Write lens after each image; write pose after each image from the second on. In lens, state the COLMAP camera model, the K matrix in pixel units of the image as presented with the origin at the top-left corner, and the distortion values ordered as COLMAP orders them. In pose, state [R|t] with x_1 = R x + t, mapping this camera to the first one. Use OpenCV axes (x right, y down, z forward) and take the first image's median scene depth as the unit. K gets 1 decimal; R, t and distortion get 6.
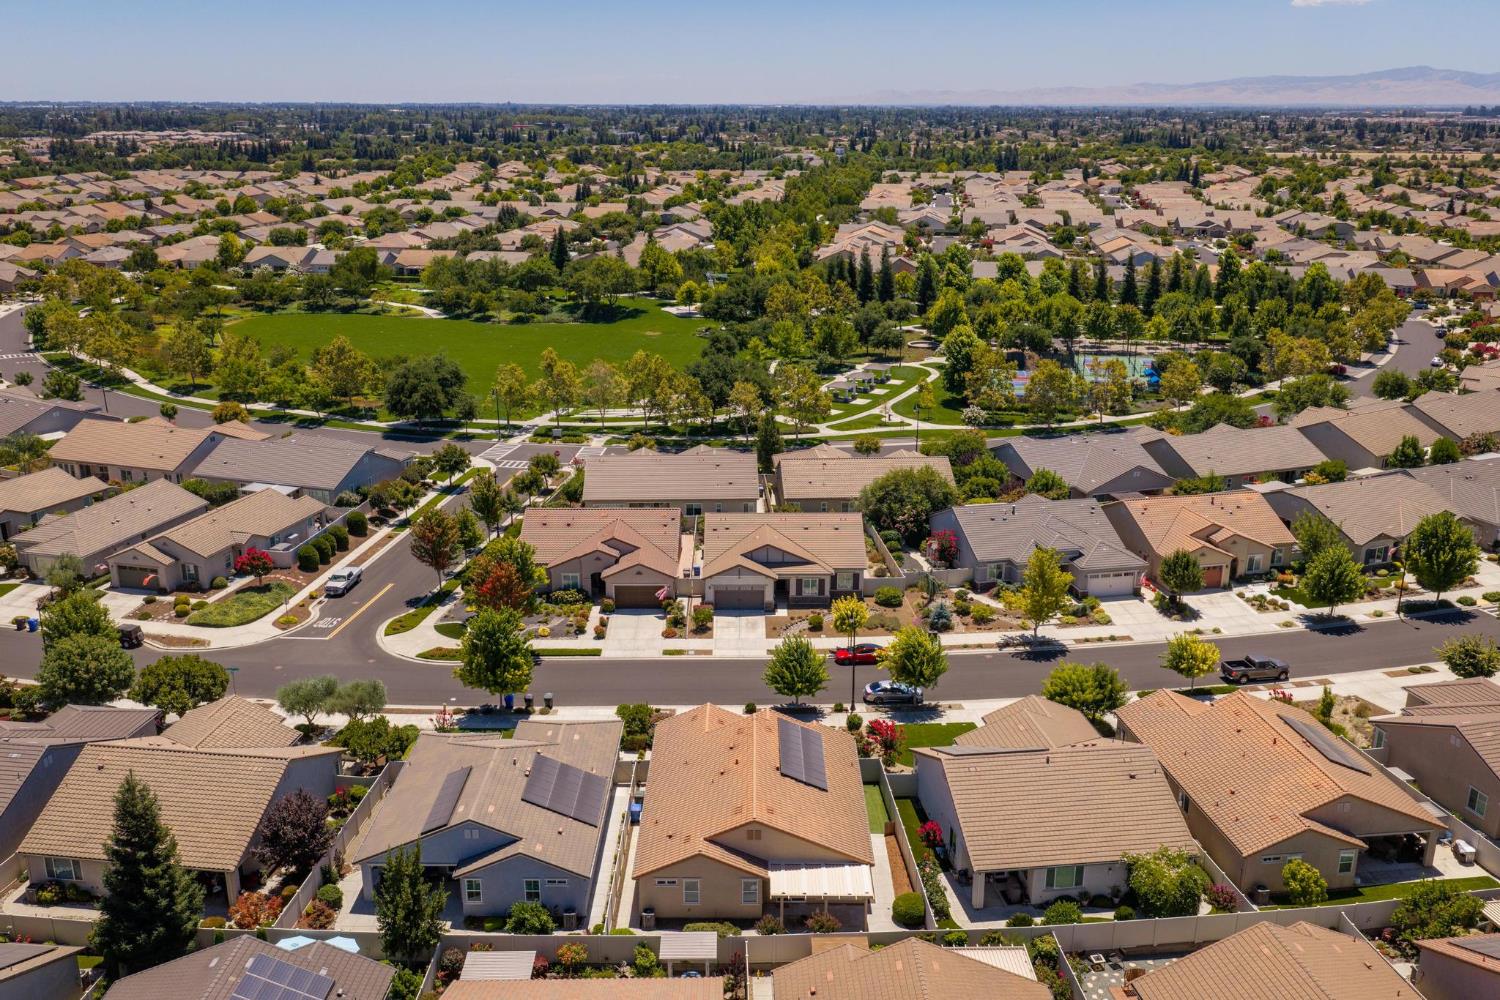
lens RADIAL K [[1327.0, 0, 744.6], [0, 1327.0, 493.6], [0, 0, 1]] dist [0.011431, 0.001988]
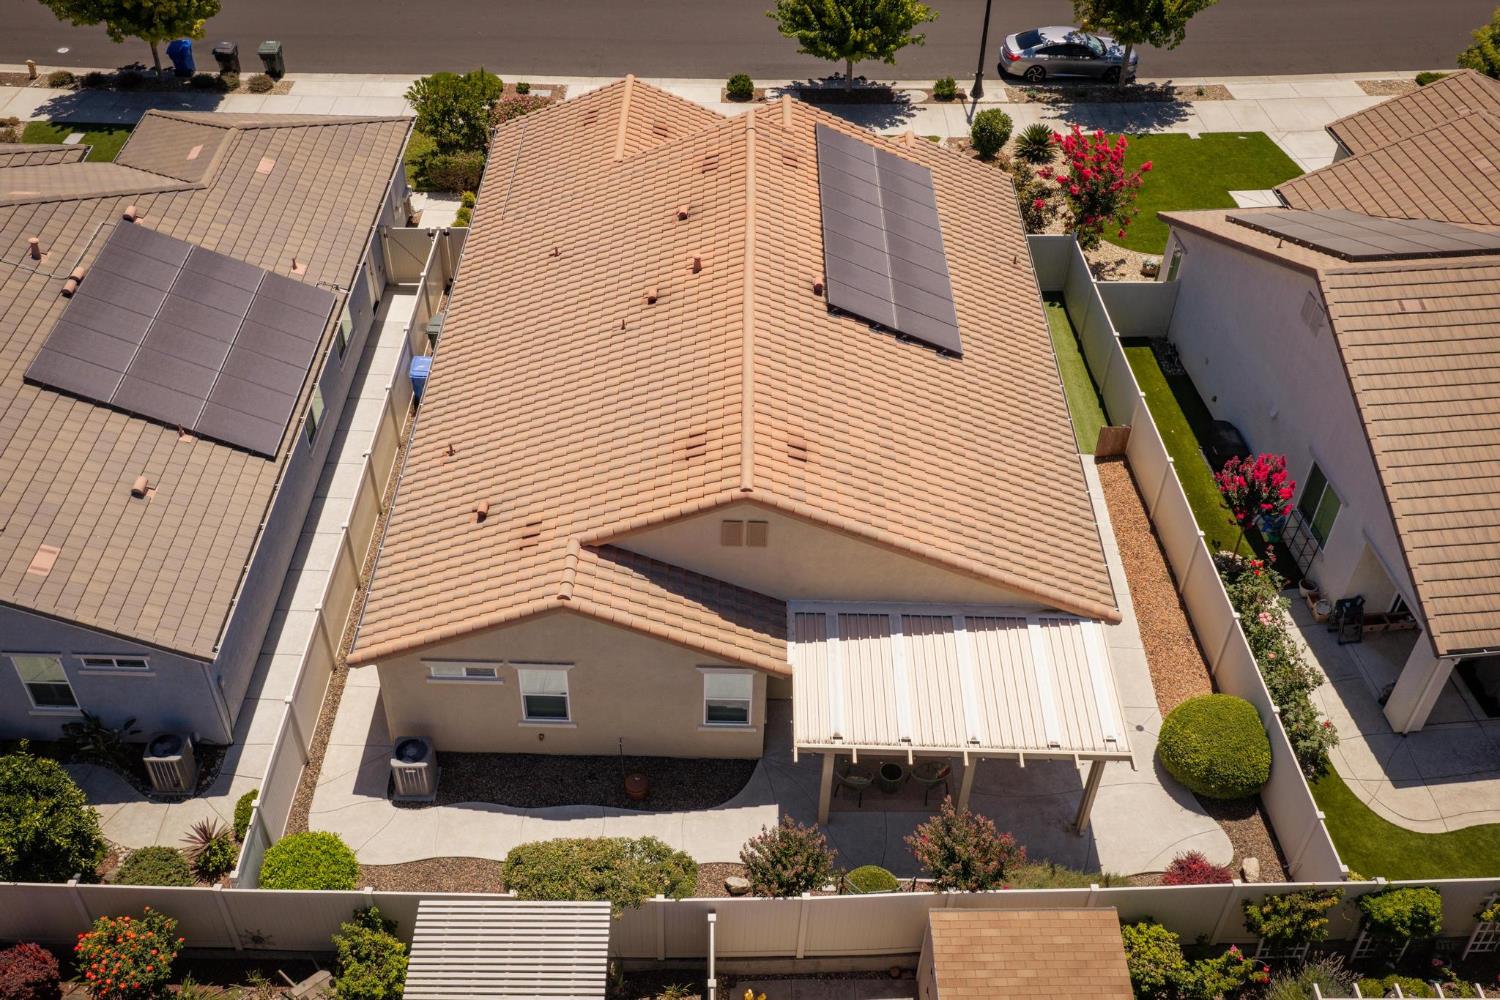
lens RADIAL K [[1327.0, 0, 744.6], [0, 1327.0, 493.6], [0, 0, 1]] dist [0.011431, 0.001988]
pose [[0.999780, 0.015623, 0.014021, 0.002268], [-0.020288, 0.890672, 0.454193, 0.088265], [-0.005392, -0.454377, 0.890793, 0.589682]]
